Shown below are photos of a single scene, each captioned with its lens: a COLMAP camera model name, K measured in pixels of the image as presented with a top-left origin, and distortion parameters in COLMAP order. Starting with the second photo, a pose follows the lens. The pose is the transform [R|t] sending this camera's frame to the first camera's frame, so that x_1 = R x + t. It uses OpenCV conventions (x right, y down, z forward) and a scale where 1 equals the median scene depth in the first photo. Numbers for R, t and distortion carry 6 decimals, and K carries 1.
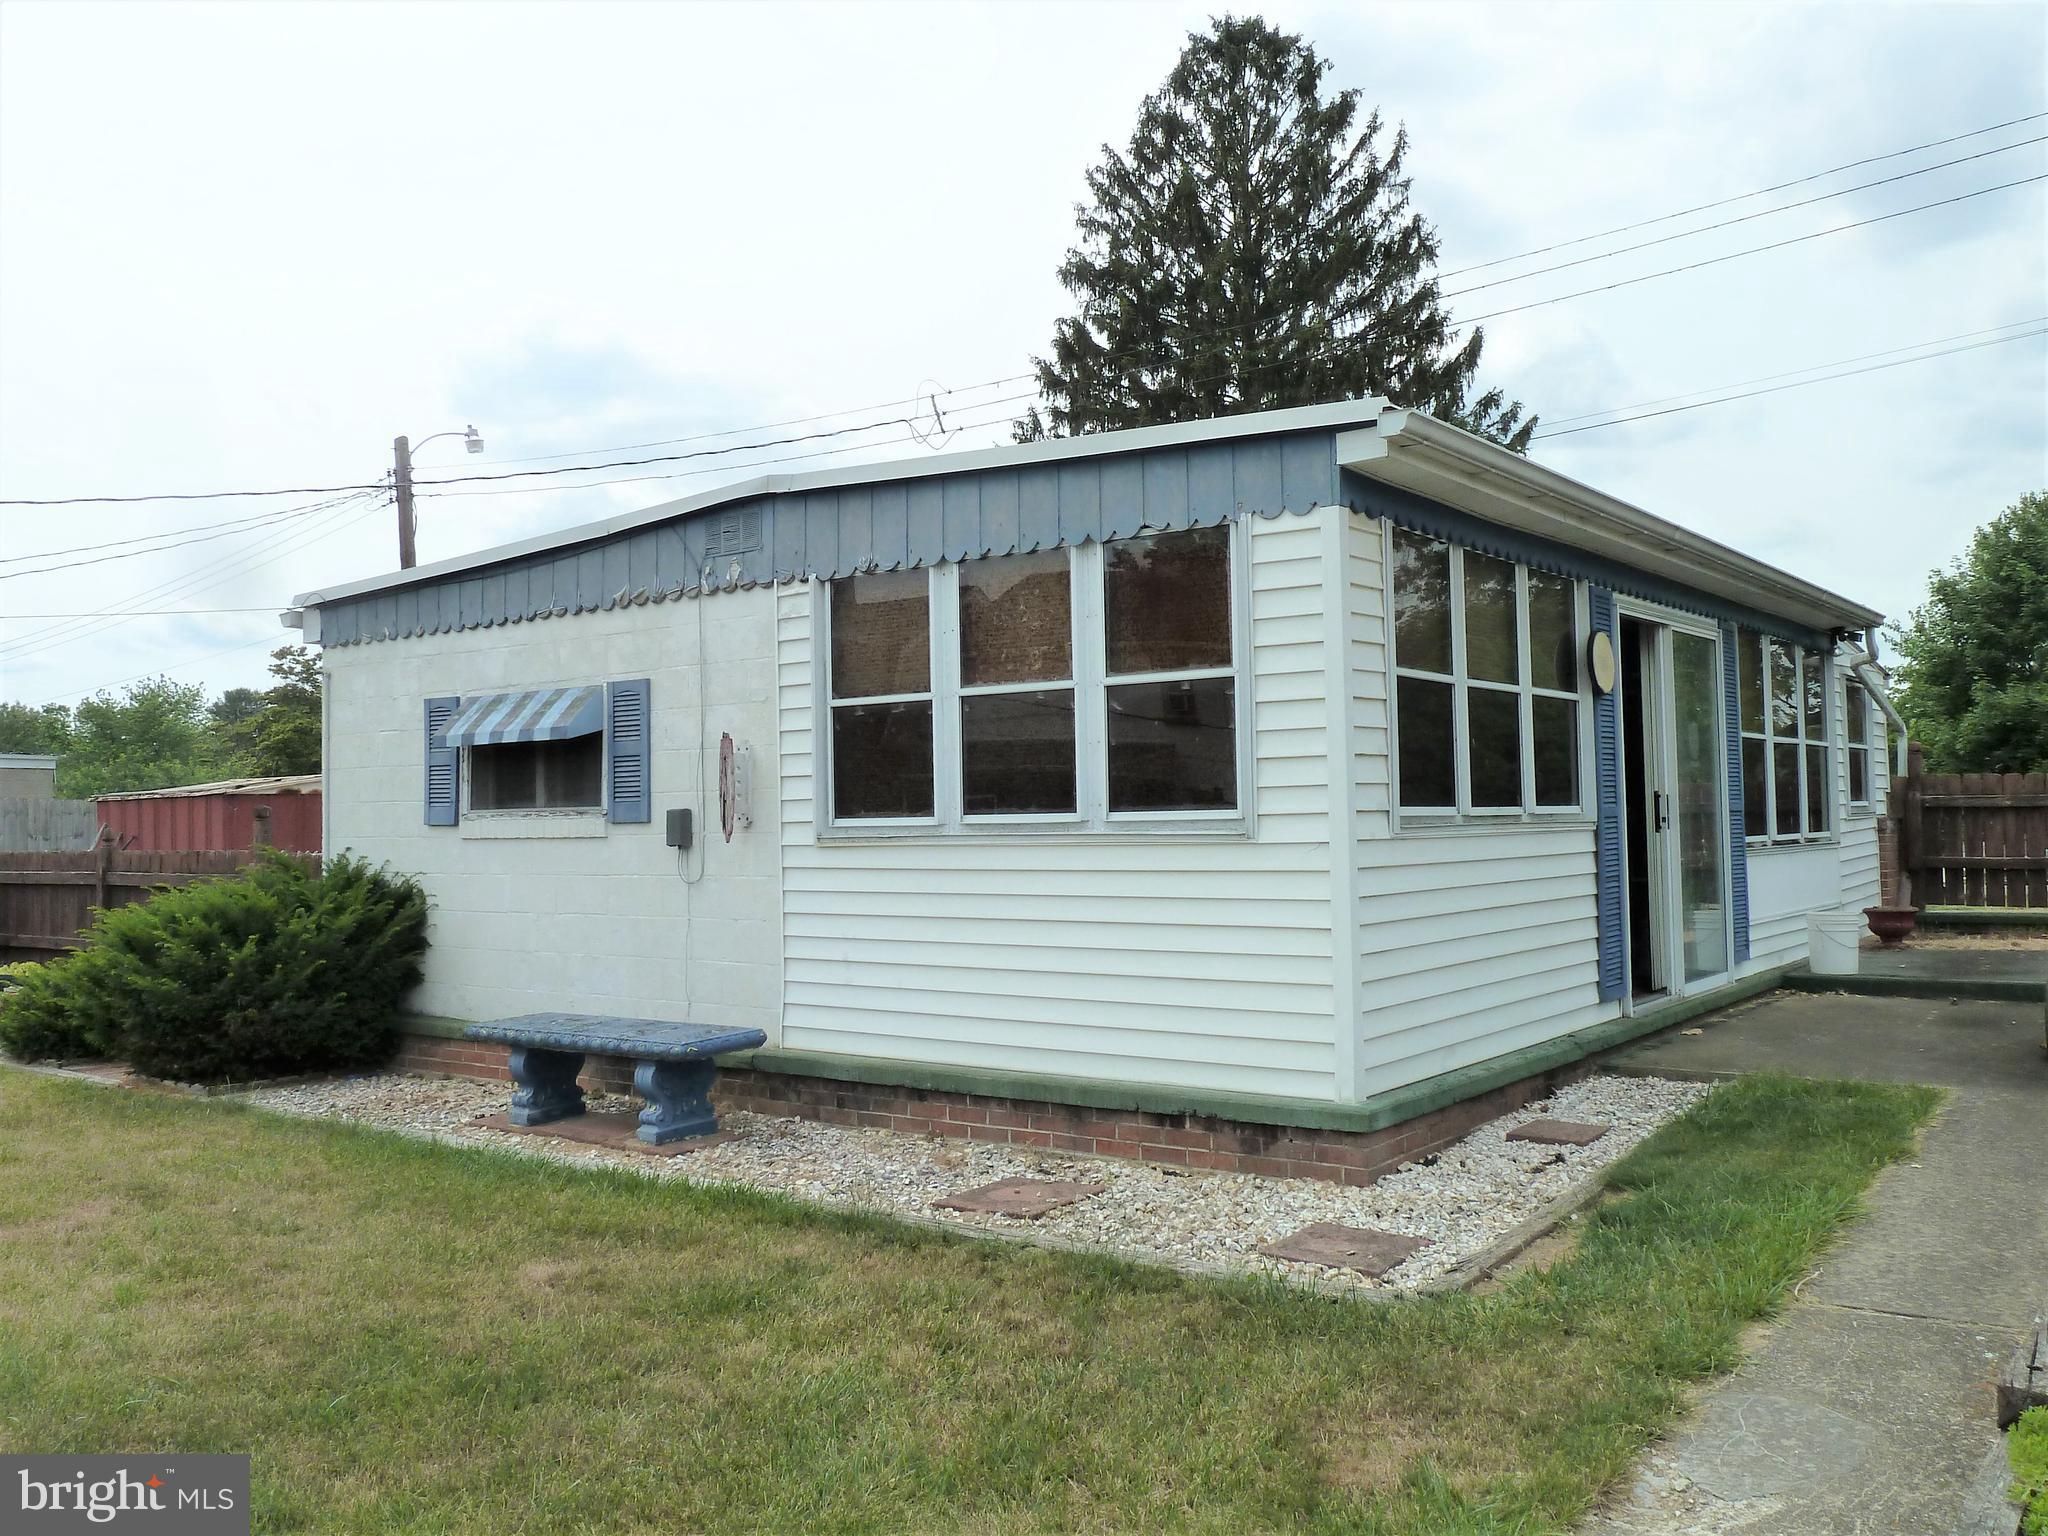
lens RADIAL K [[1714.1, 0, 1019.7], [0, 1714.1, 760.6], [0, 0, 1]] dist [-0.001321, -0.000782]
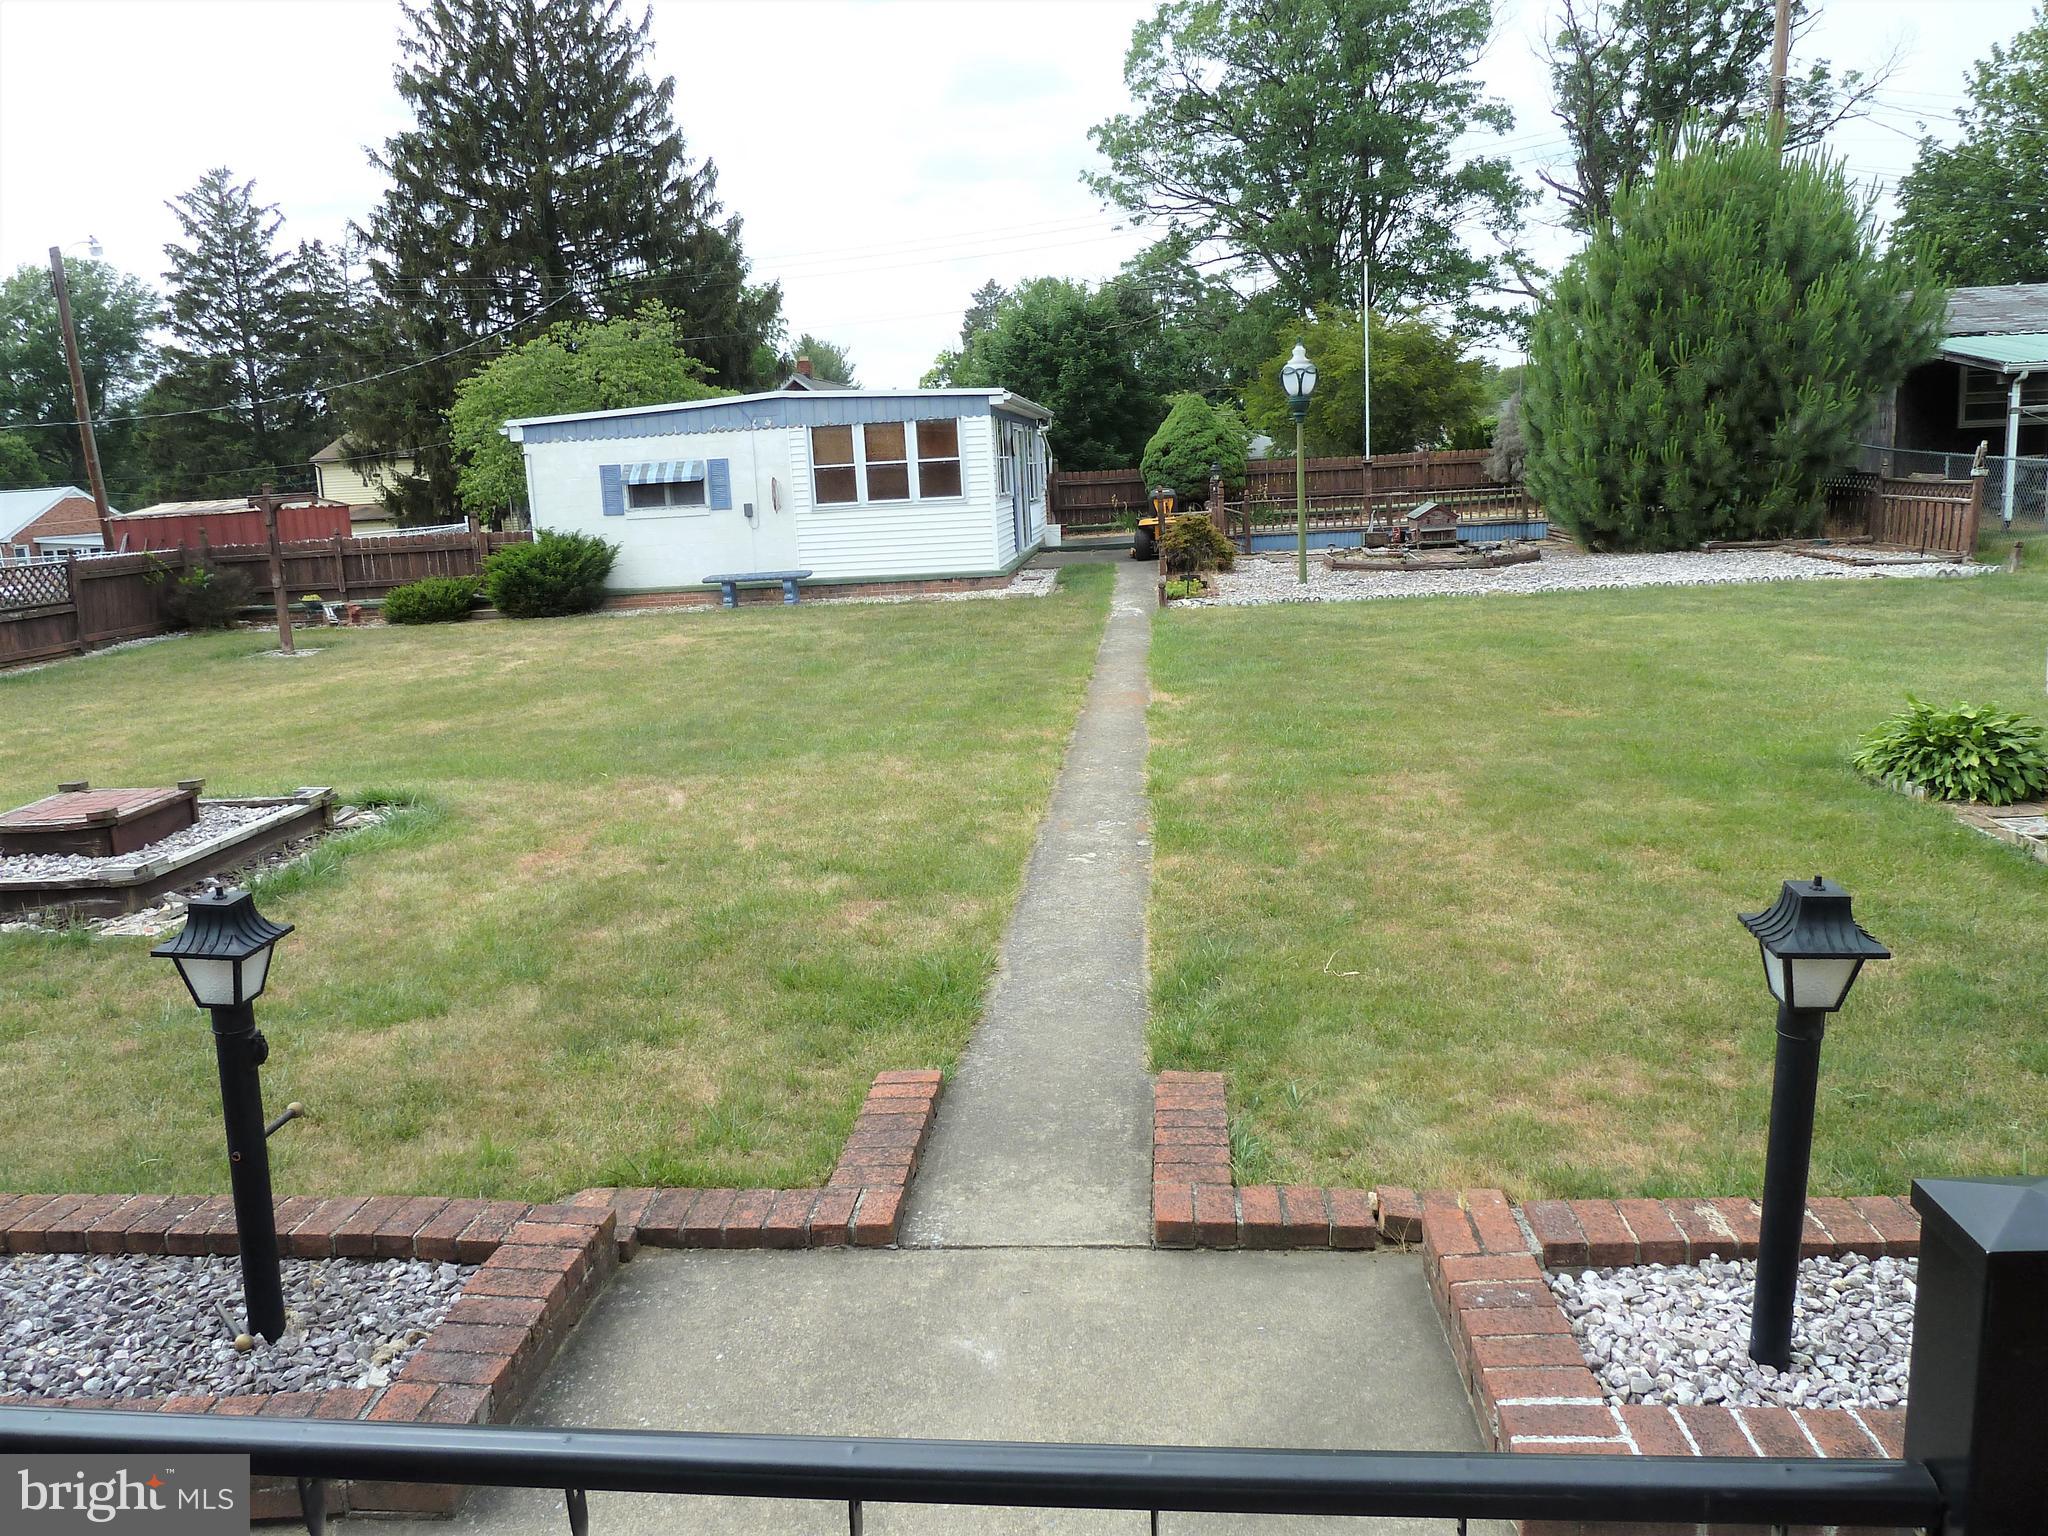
lens RADIAL K [[1531.0, 0, 1020.9], [0, 1531.0, 770.5], [0, 0, 1]] dist [-0.036816, 0.007461]
pose [[0.850036, -0.130279, 0.510360, -1.269116], [0.022070, 0.976888, 0.212609, -0.075416], [-0.526263, -0.169461, 0.833265, -1.606720]]
